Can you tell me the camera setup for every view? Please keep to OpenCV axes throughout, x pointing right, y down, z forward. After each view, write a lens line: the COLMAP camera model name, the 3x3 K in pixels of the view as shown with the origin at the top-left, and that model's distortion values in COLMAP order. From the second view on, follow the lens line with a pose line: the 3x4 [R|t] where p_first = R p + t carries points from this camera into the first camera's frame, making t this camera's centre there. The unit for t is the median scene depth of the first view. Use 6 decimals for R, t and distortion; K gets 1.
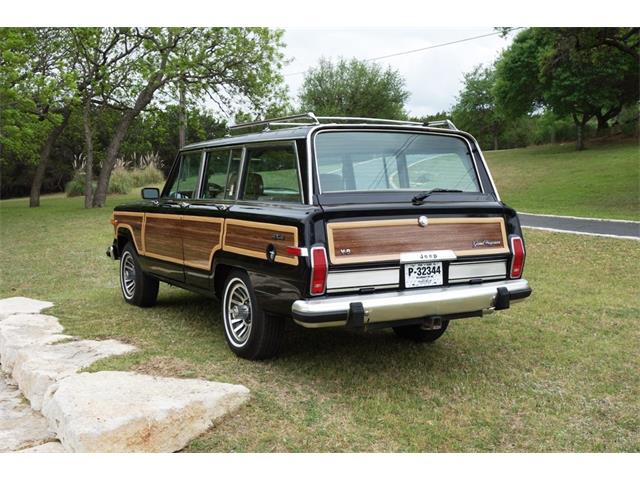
lens RADIAL K [[741.7, 0, 320.0], [0, 741.7, 240.0], [0, 0, 1]] dist [0.011767, 0.019726]
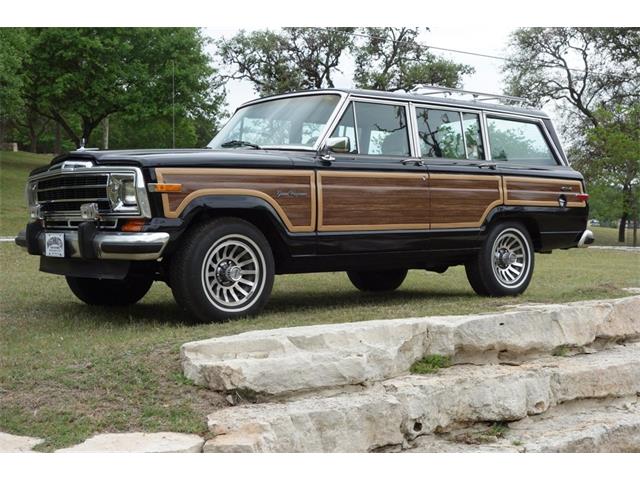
lens RADIAL K [[935.7, 0, 320.0], [0, 935.7, 240.0], [0, 0, 1]] dist [0.010703, 0.001499]
pose [[-0.188232, -0.036518, 0.981445, -1.428980], [0.062190, 0.996860, 0.049019, -0.019842], [-0.980154, 0.070263, -0.185370, 1.501590]]
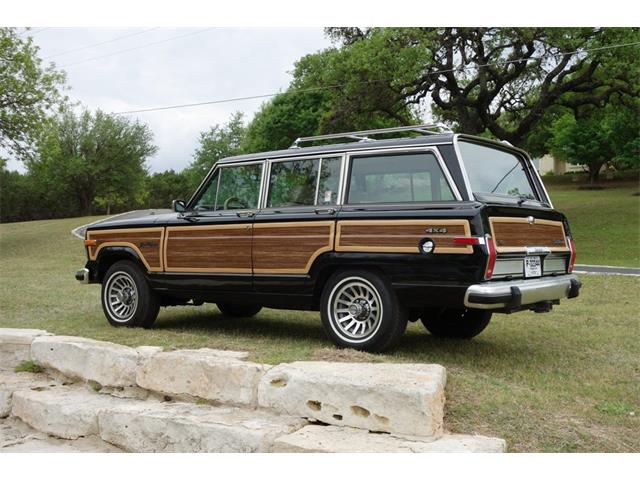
lens RADIAL K [[741.7, 0, 320.0], [0, 741.7, 240.0], [0, 0, 1]] dist [0.011767, 0.019726]
pose [[0.921935, 0.006591, 0.387288, -0.537873], [0.025408, 0.996673, -0.077446, 0.075653], [-0.386510, 0.081241, 0.918700, 0.049257]]
